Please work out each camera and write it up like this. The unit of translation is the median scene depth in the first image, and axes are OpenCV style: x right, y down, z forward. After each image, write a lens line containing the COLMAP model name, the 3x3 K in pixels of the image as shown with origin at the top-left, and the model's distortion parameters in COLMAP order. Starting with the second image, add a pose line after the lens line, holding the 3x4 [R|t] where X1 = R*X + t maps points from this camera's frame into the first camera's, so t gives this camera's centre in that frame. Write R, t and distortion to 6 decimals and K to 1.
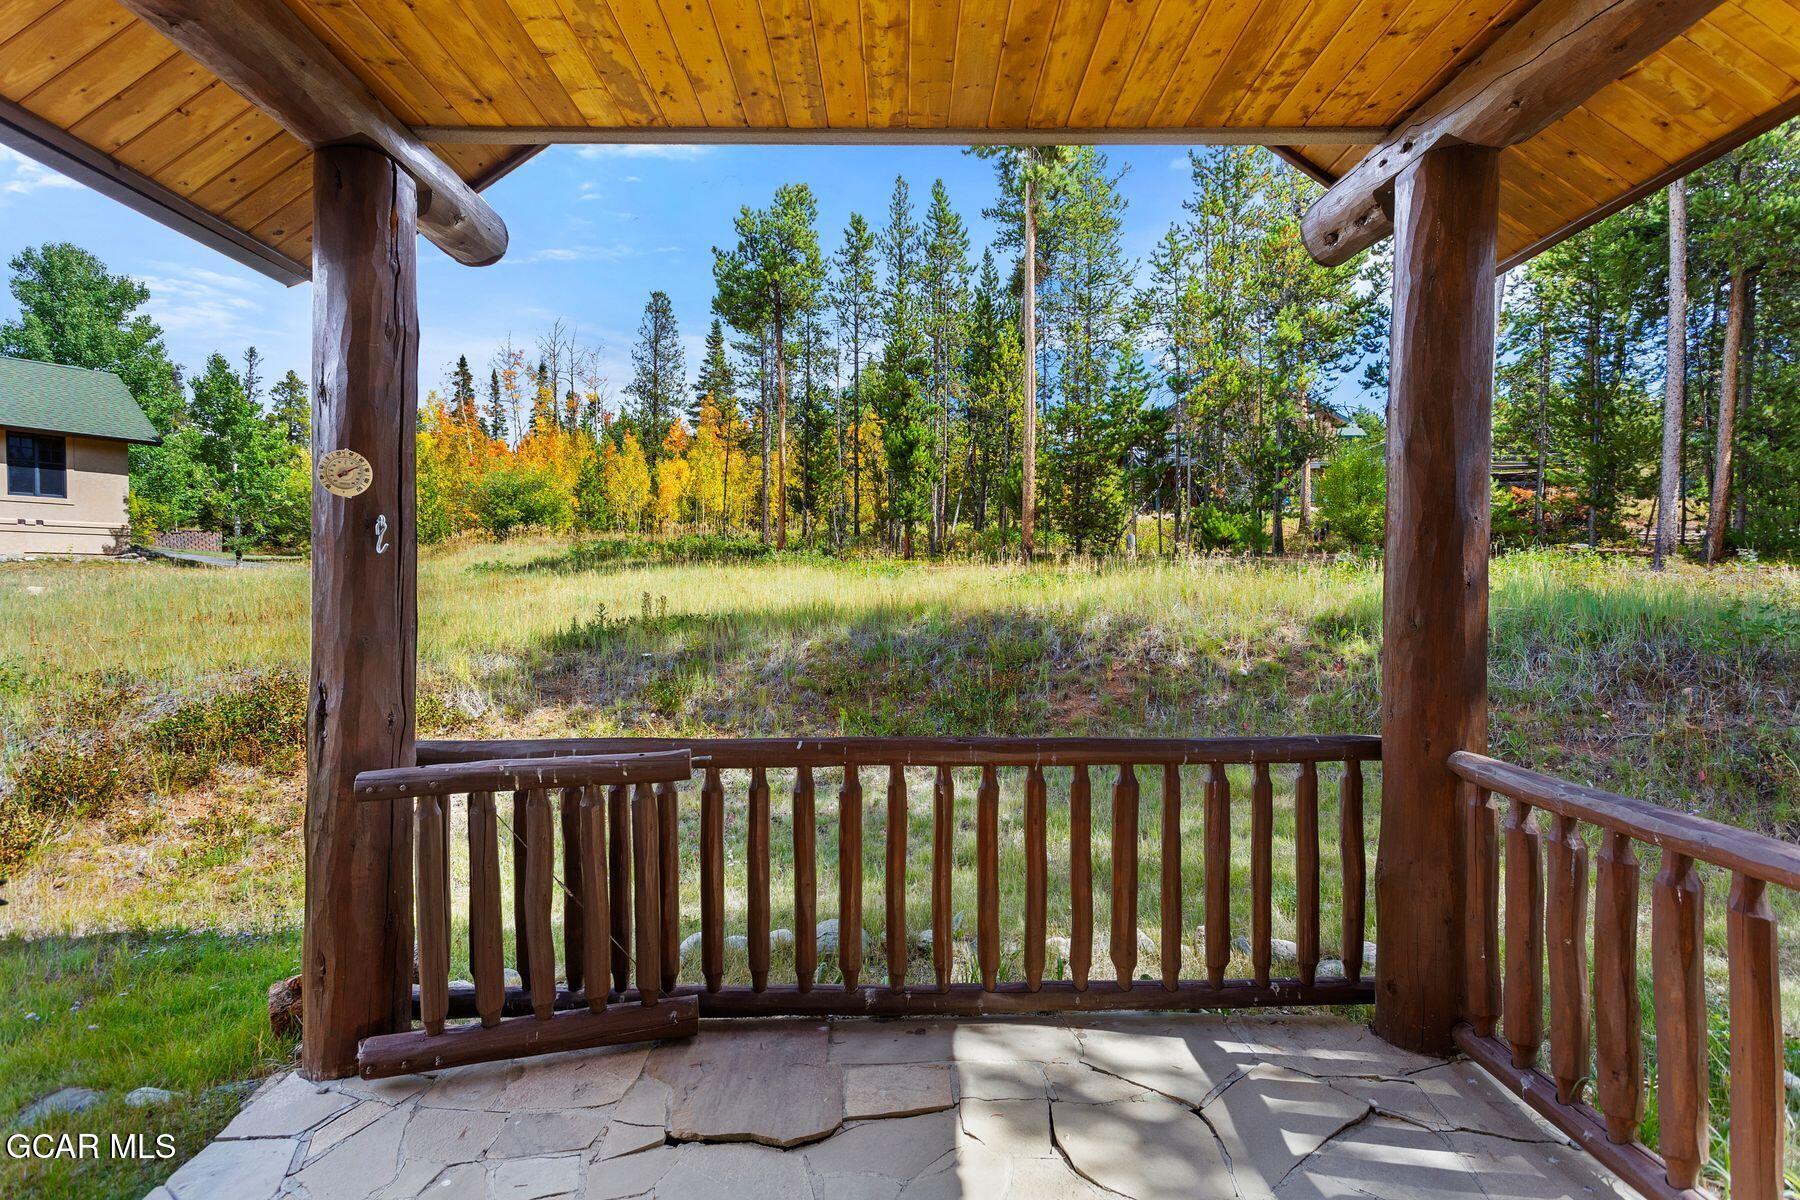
lens RADIAL K [[865.4, 0, 903.9], [0, 865.4, 586.0], [0, 0, 1]] dist [-0.003396, 0.005018]
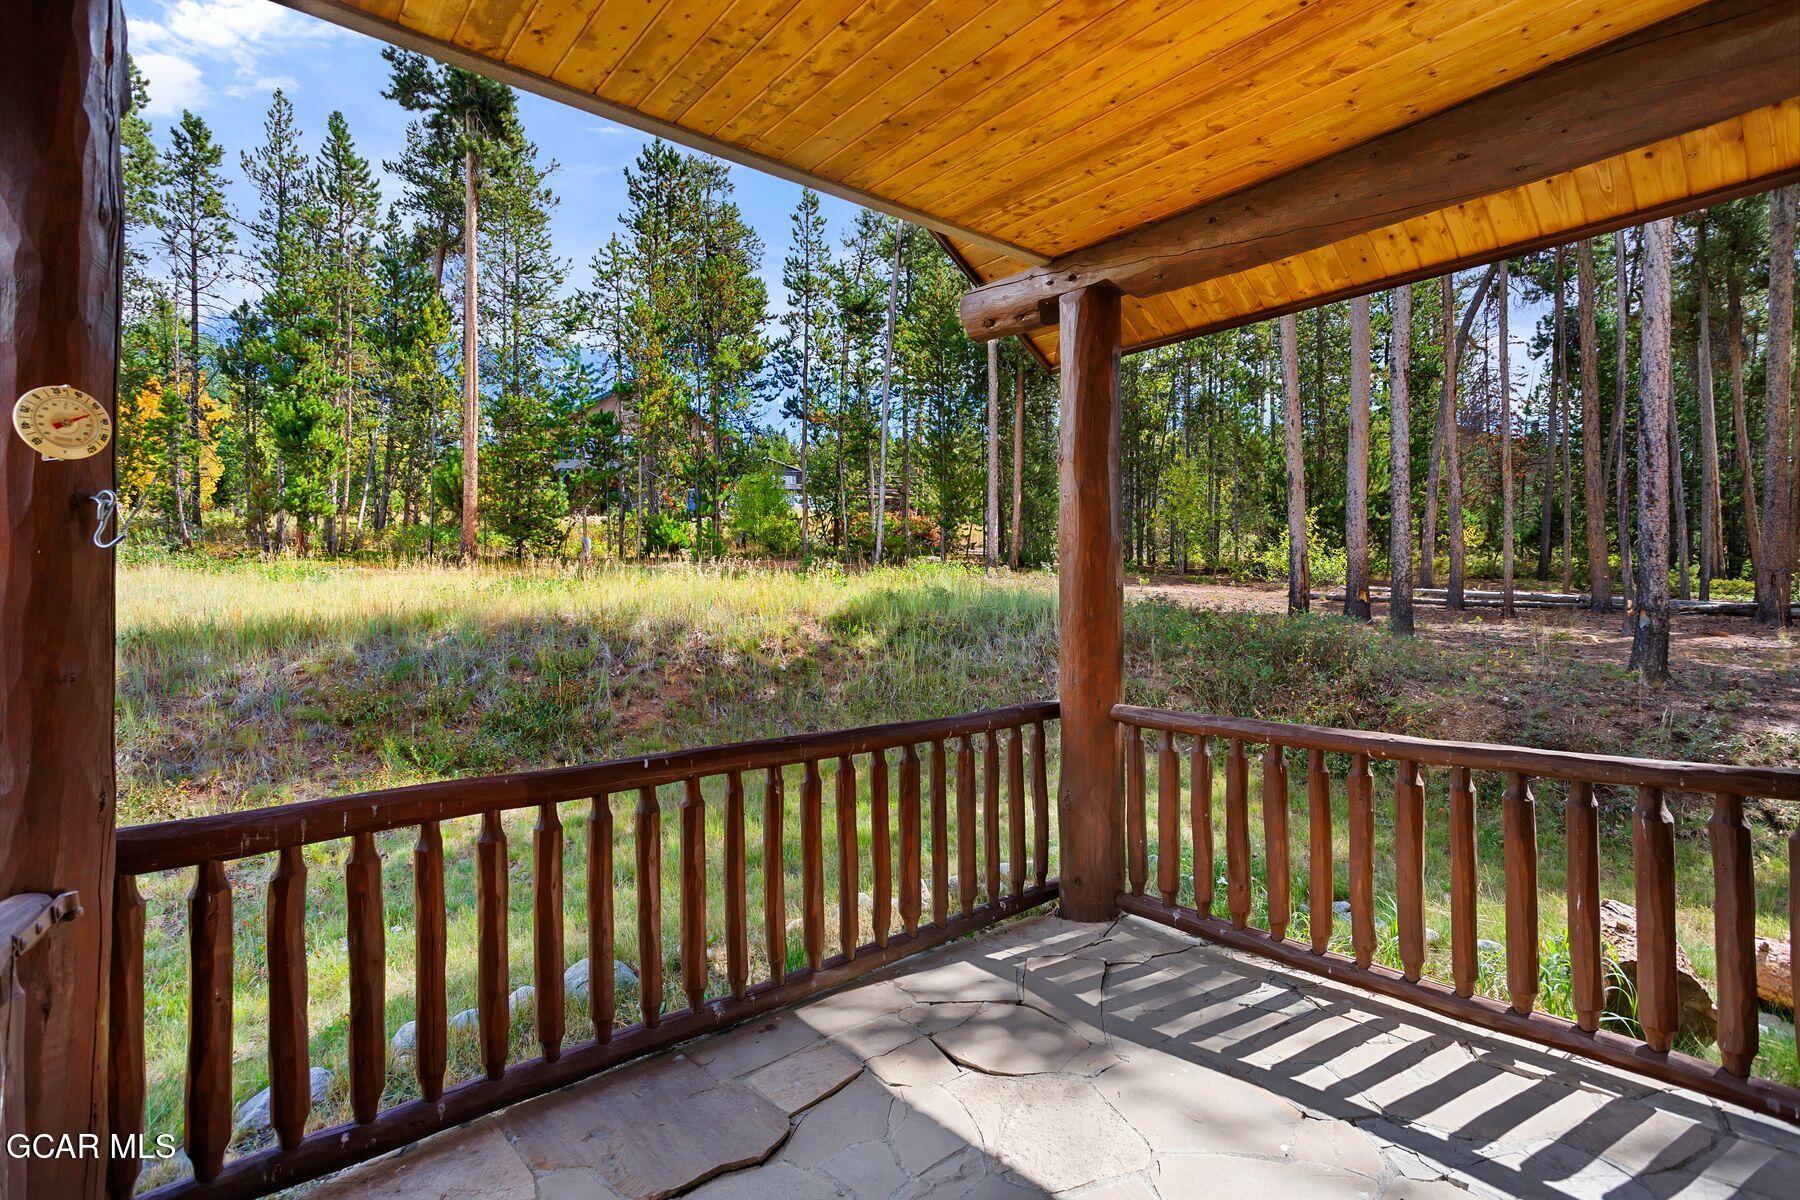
lens RADIAL K [[870.9, 0, 899.7], [0, 870.9, 564.0], [0, 0, 1]] dist [-0.052745, 0.039189]
pose [[0.770088, 0.013034, 0.637804, -0.135659], [0.006059, 0.999597, -0.027743, -0.000923], [-0.637909, 0.025229, 0.769699, 0.027409]]
